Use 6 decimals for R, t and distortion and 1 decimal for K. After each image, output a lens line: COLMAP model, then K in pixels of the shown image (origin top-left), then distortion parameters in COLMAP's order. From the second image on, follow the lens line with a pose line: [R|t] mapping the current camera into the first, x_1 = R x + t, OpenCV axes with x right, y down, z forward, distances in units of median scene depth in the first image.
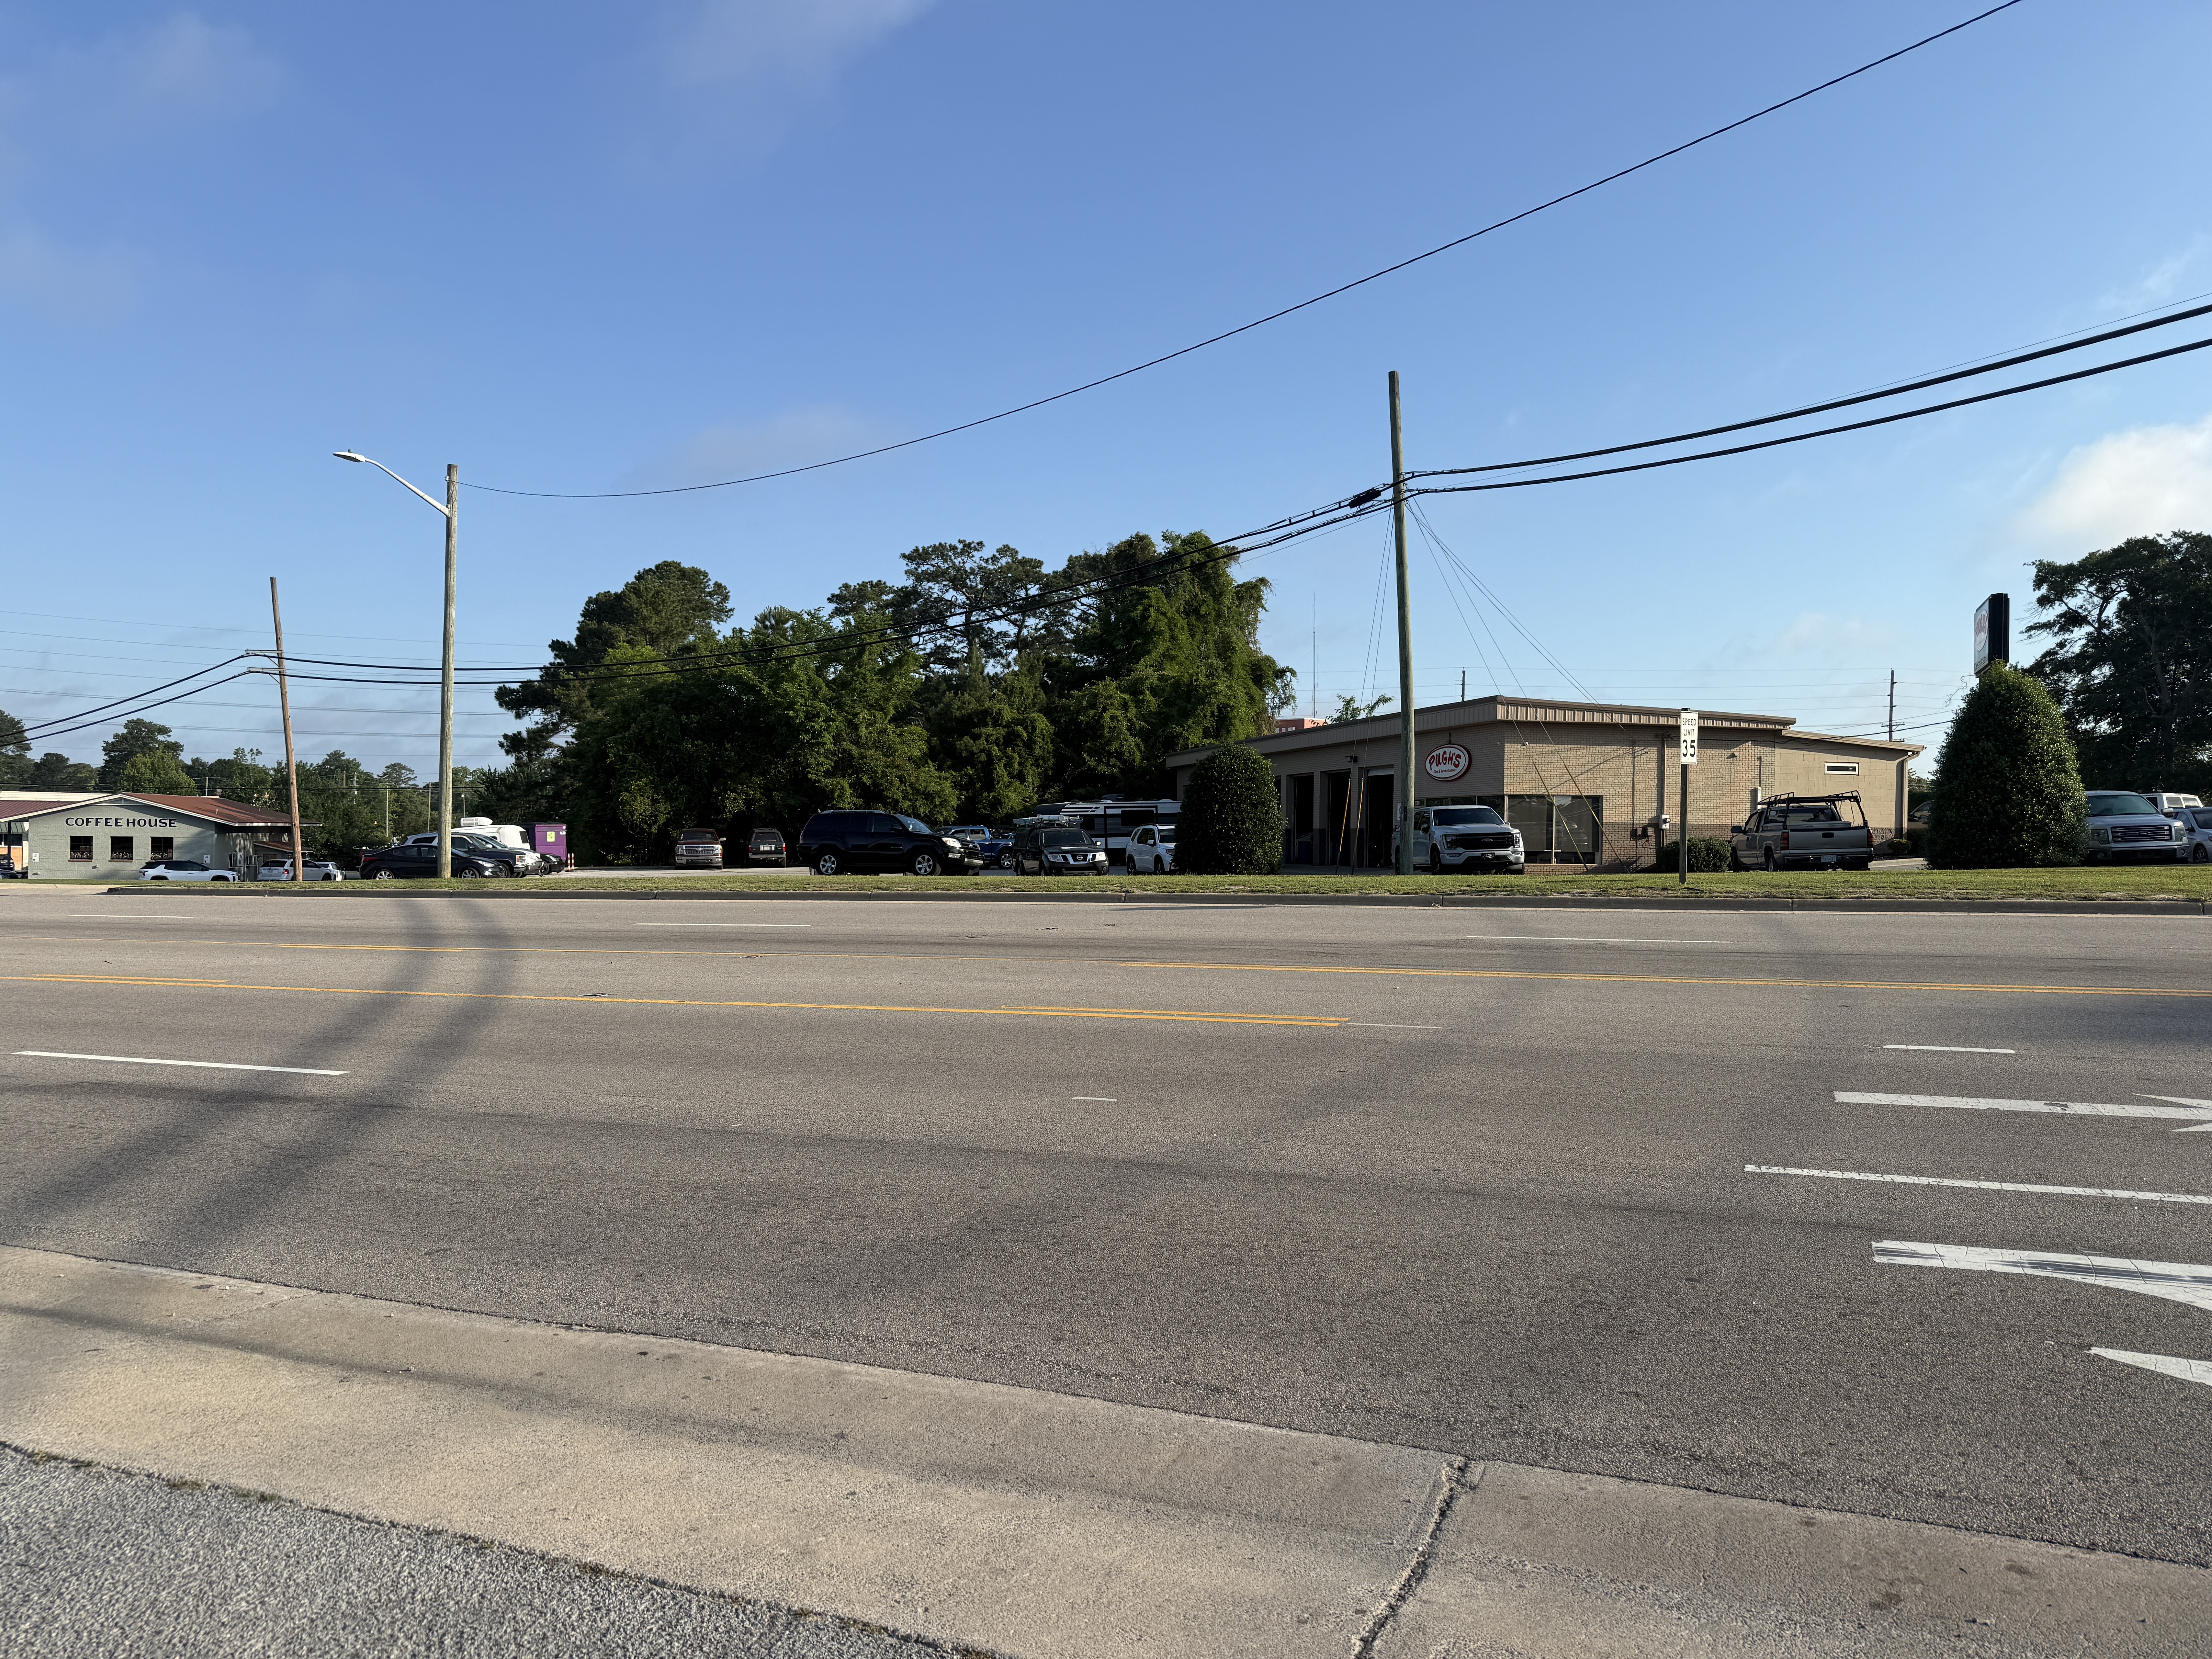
lens RADIAL K [[1571.2, 0, 1112.7], [0, 1571.2, 833.4], [0, 0, 1]] dist [0.086618, -0.004215]
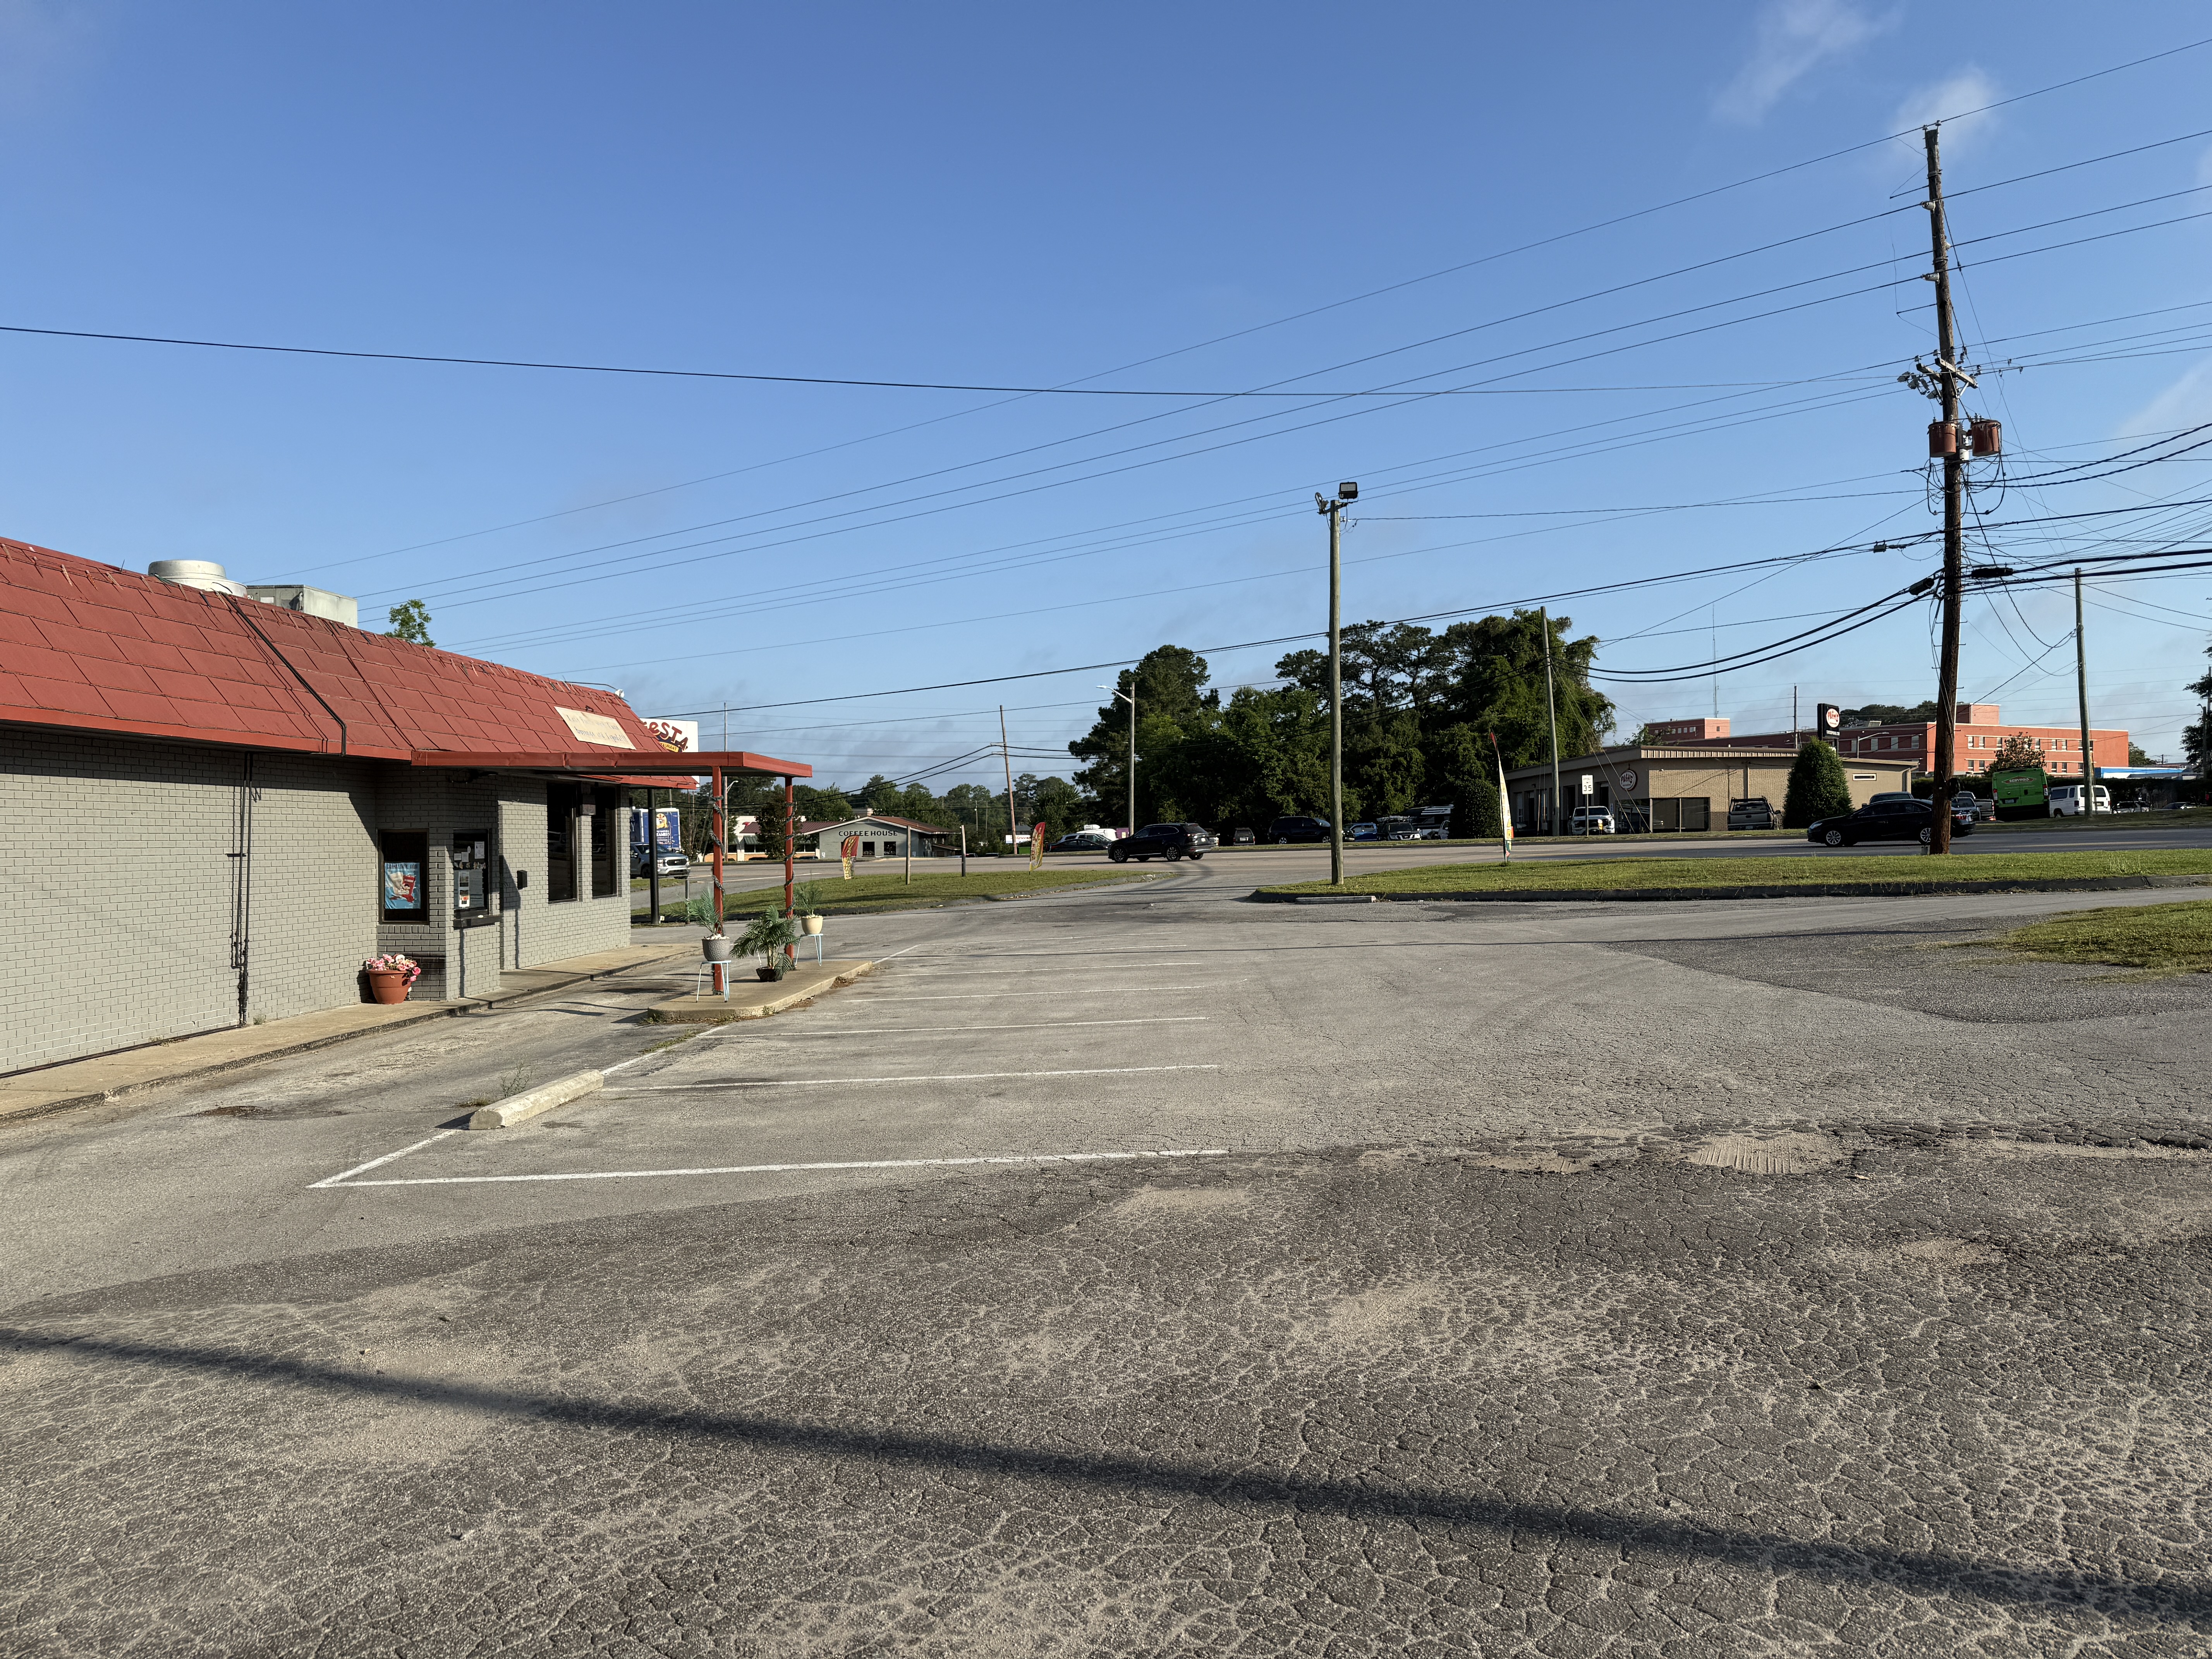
lens RADIAL K [[1571.2, 0, 1112.7], [0, 1571.2, 833.4], [0, 0, 1]] dist [0.086618, -0.004215]
pose [[0.960344, -0.022033, -0.277944, 0.085014], [0.021730, 0.999755, -0.004173, 0.005530], [0.277968, -0.002032, 0.960588, -0.492844]]
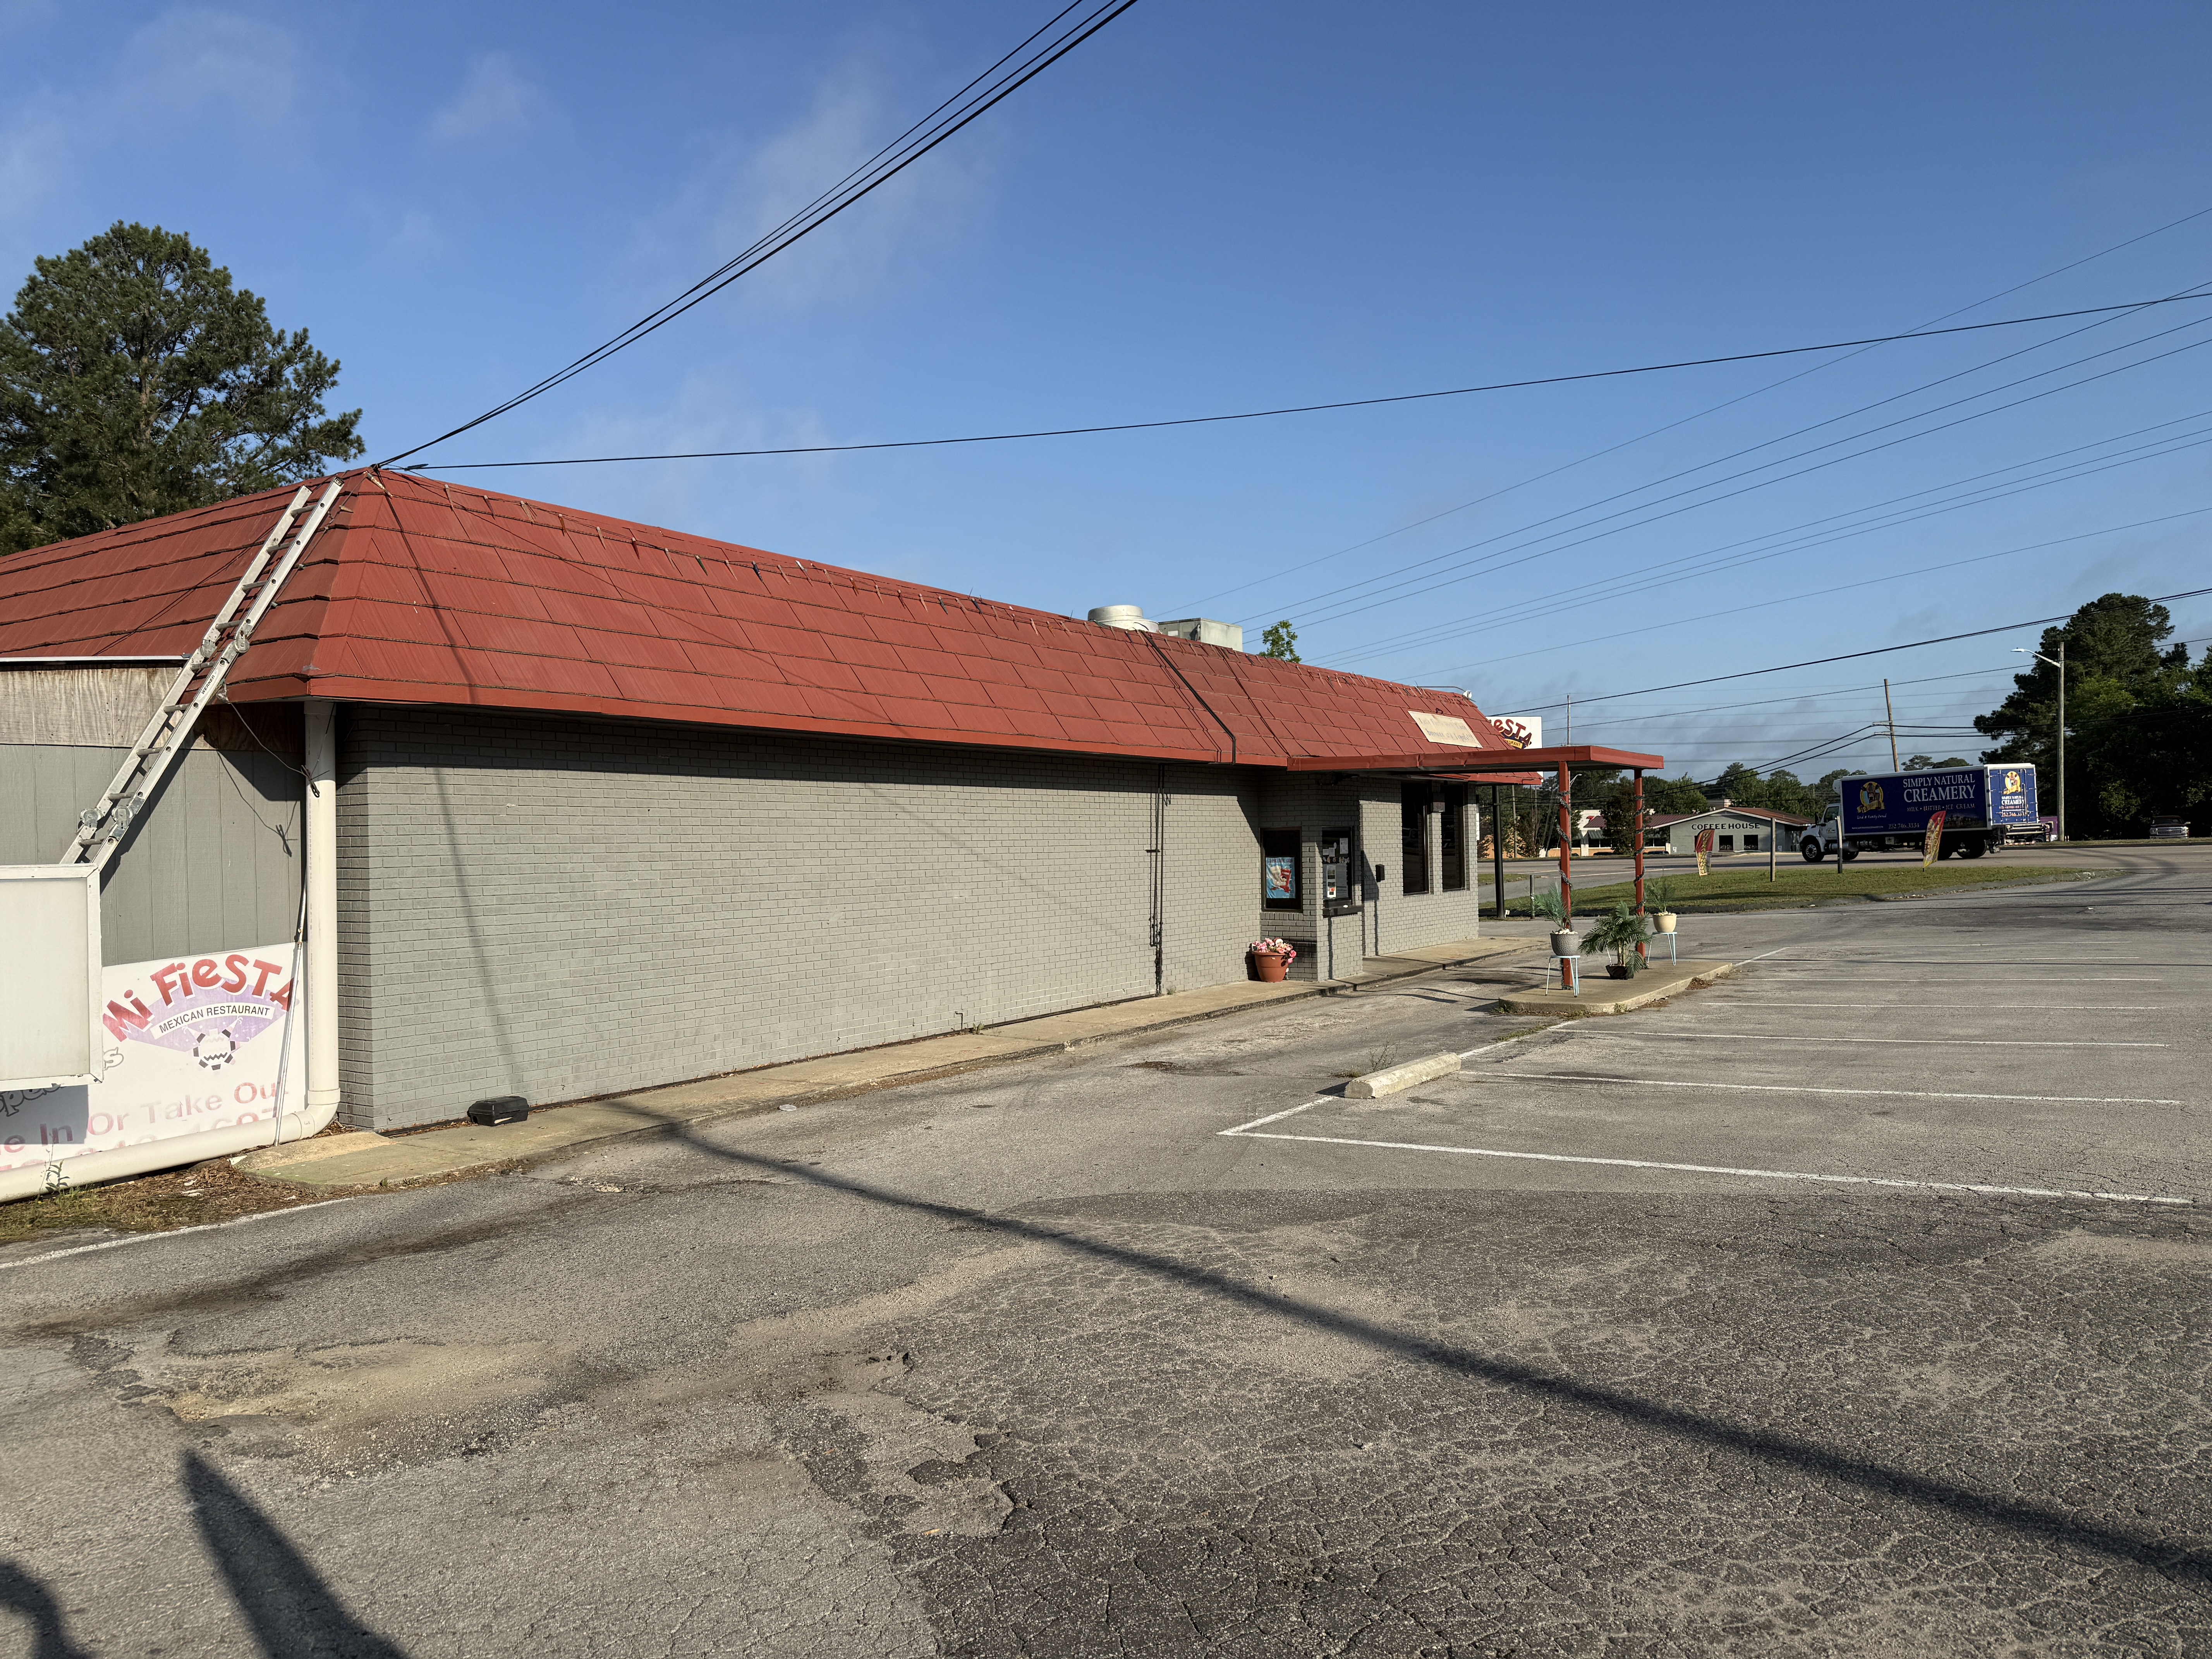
lens RADIAL K [[1493.2, 0, 1082.5], [0, 1493.2, 832.9], [0, 0, 1]] dist [0.093011, -0.153425]
pose [[0.665599, -0.029184, -0.745738, 0.061196], [0.026565, 0.999528, -0.015405, 0.005430], [0.745836, -0.009557, 0.666061, -0.427763]]
